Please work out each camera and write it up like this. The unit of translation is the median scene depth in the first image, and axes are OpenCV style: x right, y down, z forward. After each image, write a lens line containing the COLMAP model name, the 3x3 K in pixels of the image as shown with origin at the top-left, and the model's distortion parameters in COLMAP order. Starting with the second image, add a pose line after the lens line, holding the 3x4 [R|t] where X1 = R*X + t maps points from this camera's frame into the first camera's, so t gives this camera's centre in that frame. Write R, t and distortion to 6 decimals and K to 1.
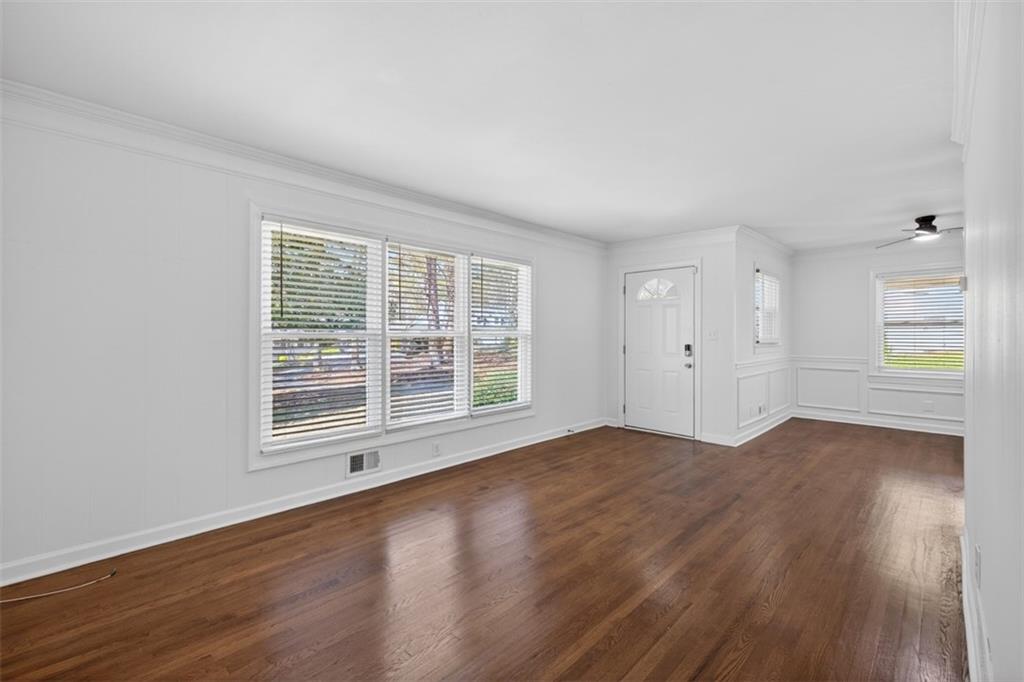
lens RADIAL K [[431.7, 0, 508.9], [0, 431.7, 331.7], [0, 0, 1]] dist [0.000693, -0.000150]
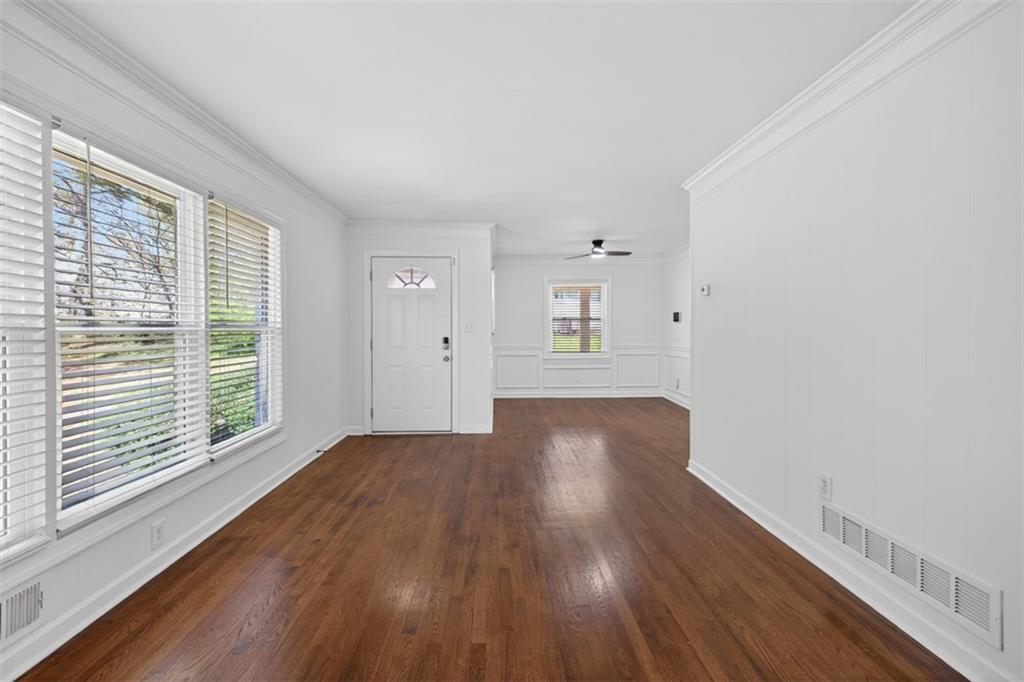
lens RADIAL K [[433.3, 0, 511.0], [0, 433.3, 327.0], [0, 0, 1]] dist [-0.001284, -0.000514]
pose [[0.691267, -0.003423, 0.722591, -0.238829], [0.000673, 0.999991, 0.004093, 0.003417], [-0.722599, -0.002343, 0.691263, 0.271234]]
